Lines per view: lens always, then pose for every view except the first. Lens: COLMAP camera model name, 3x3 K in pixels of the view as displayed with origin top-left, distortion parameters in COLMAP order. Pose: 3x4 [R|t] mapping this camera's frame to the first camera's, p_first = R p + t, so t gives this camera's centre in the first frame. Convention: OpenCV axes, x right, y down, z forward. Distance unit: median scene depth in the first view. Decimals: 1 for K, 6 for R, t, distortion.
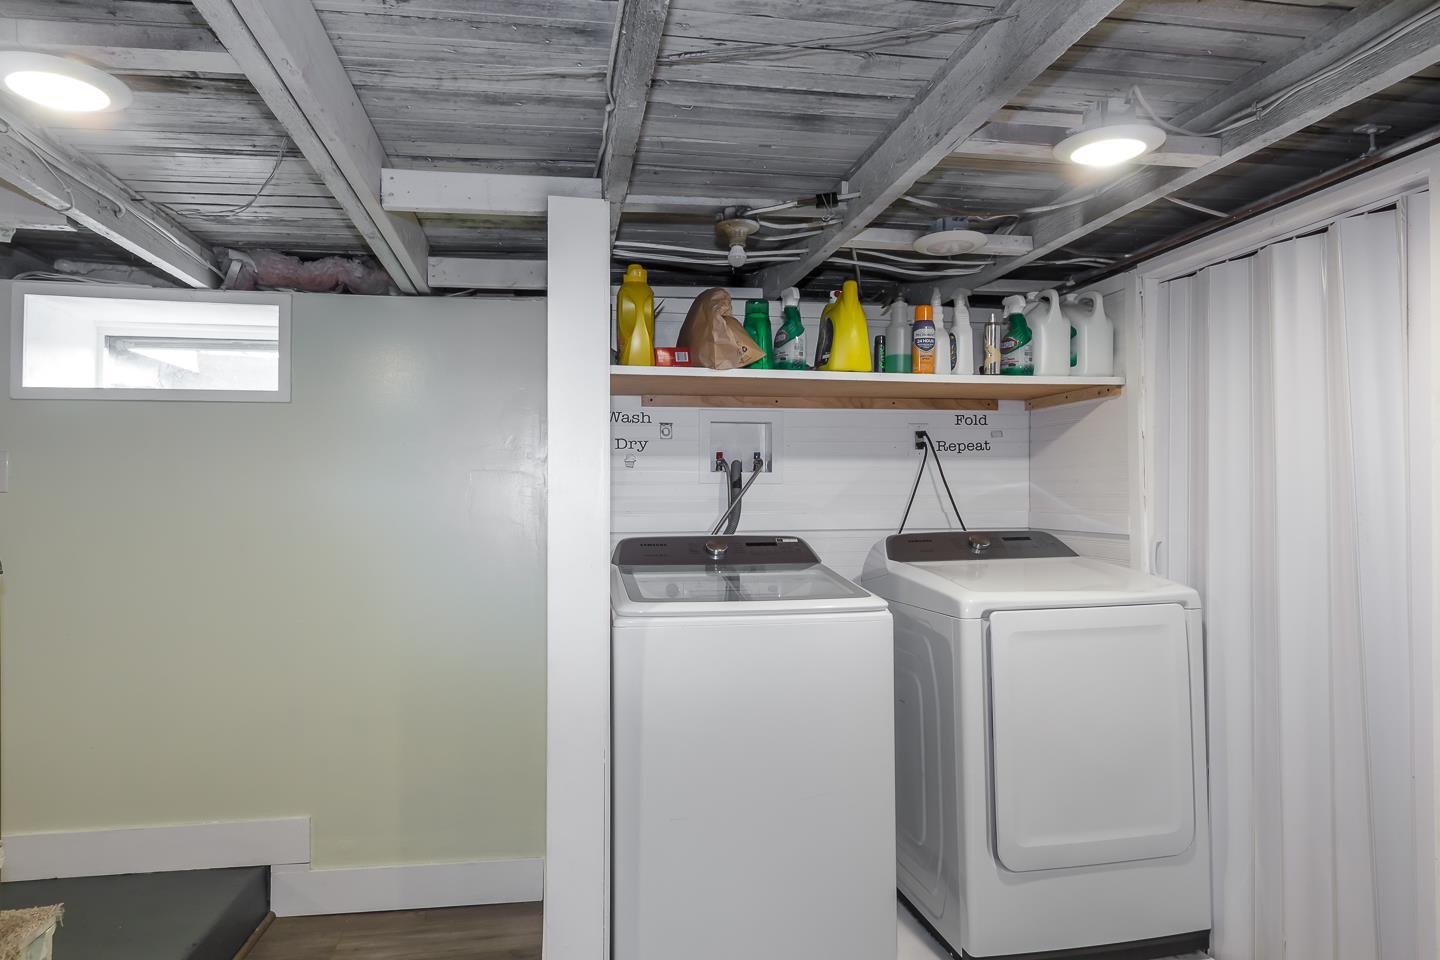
lens RADIAL K [[849.2, 0, 718.1], [0, 849.2, 488.6], [0, 0, 1]] dist [-0.004756, 0.000865]
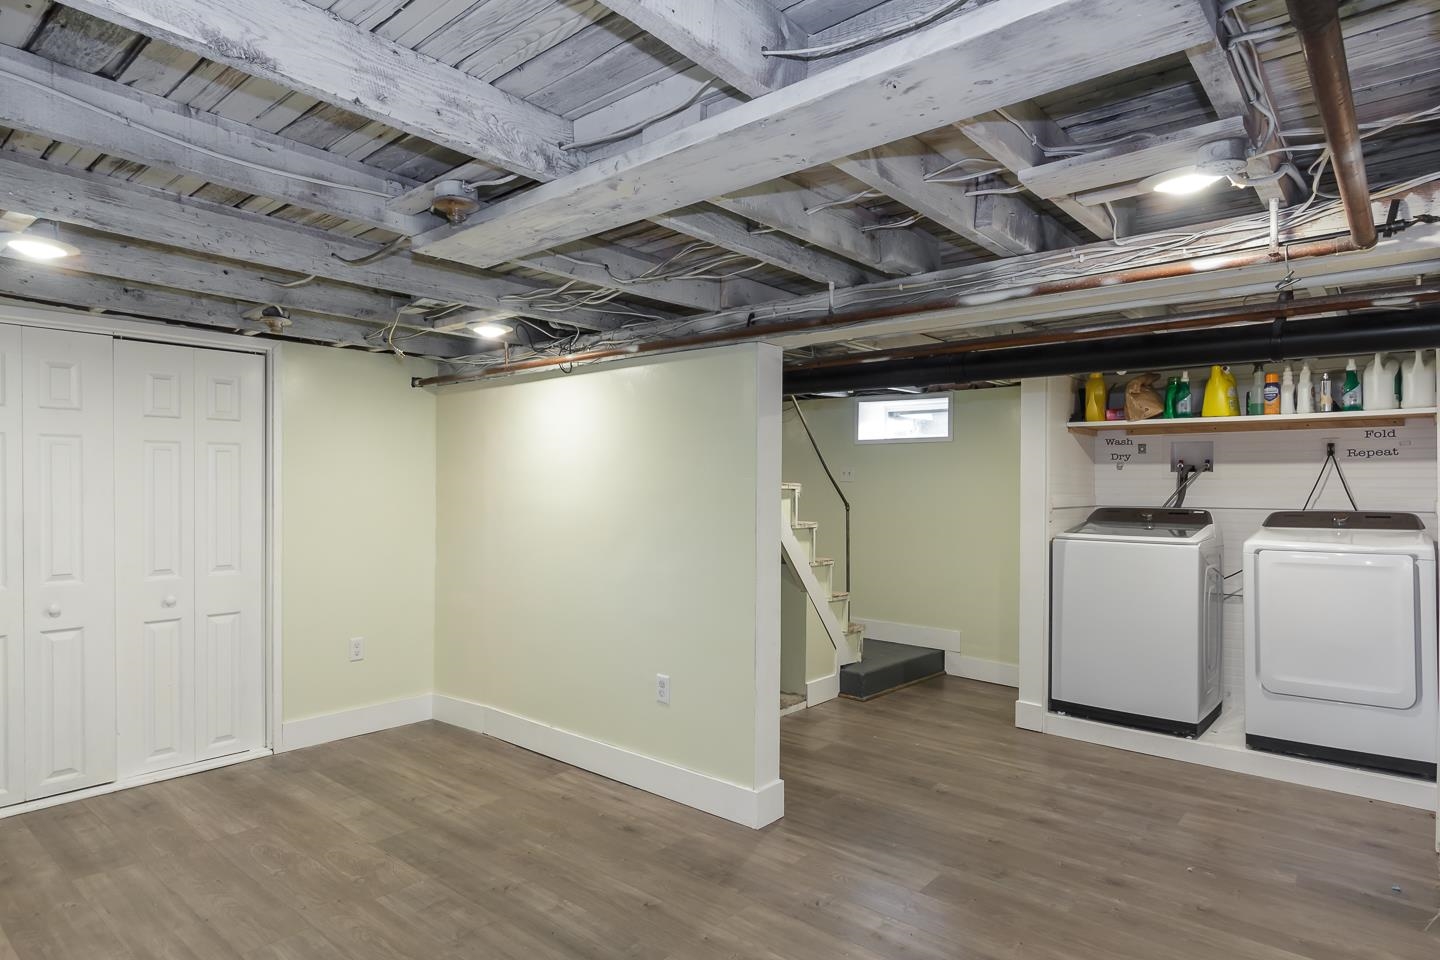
lens RADIAL K [[849.2, 0, 725.8], [0, 849.2, 476.5], [0, 0, 1]] dist [-0.004756, 0.000865]
pose [[0.651105, 0.002086, -0.758985, 0.783004], [-0.001881, 0.999998, 0.001134, -0.011431], [0.758986, 0.000689, 0.651107, -0.880462]]
